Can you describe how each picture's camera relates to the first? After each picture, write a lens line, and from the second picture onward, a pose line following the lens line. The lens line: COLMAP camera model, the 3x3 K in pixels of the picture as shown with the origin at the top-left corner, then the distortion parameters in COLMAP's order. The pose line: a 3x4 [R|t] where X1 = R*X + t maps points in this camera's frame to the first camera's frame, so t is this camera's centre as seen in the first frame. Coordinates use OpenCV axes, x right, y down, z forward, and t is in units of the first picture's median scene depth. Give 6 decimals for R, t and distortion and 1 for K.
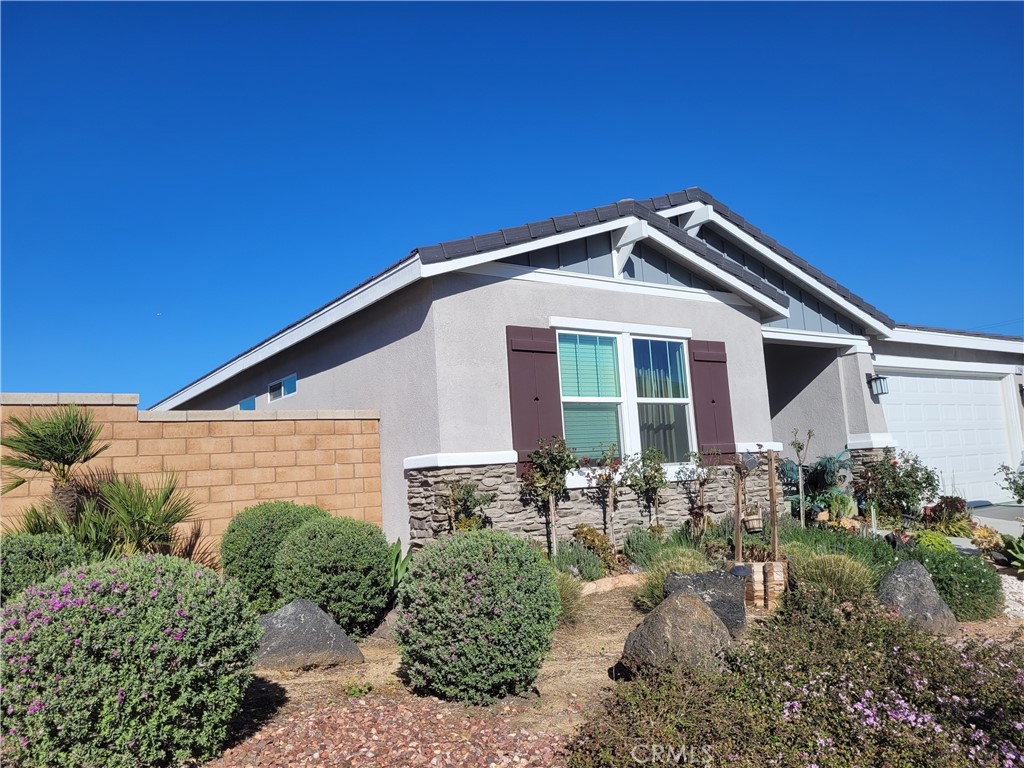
lens RADIAL K [[773.0, 0, 510.3], [0, 773.0, 383.2], [0, 0, 1]] dist [0.047203, -0.042023]
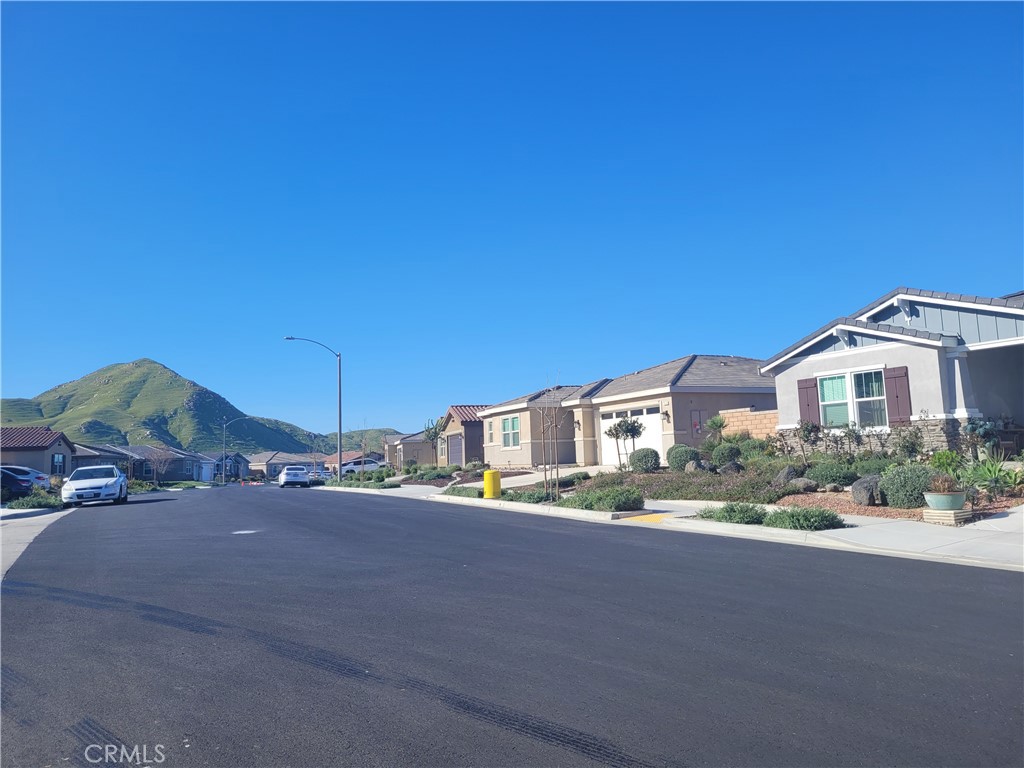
lens RADIAL K [[773.0, 0, 515.3], [0, 773.0, 382.4], [0, 0, 1]] dist [0.047203, -0.042023]
pose [[-0.085954, -0.039015, -0.995535, 2.606662], [0.153928, 0.986715, -0.051960, -0.068207], [0.984336, -0.157707, -0.078807, 0.169944]]
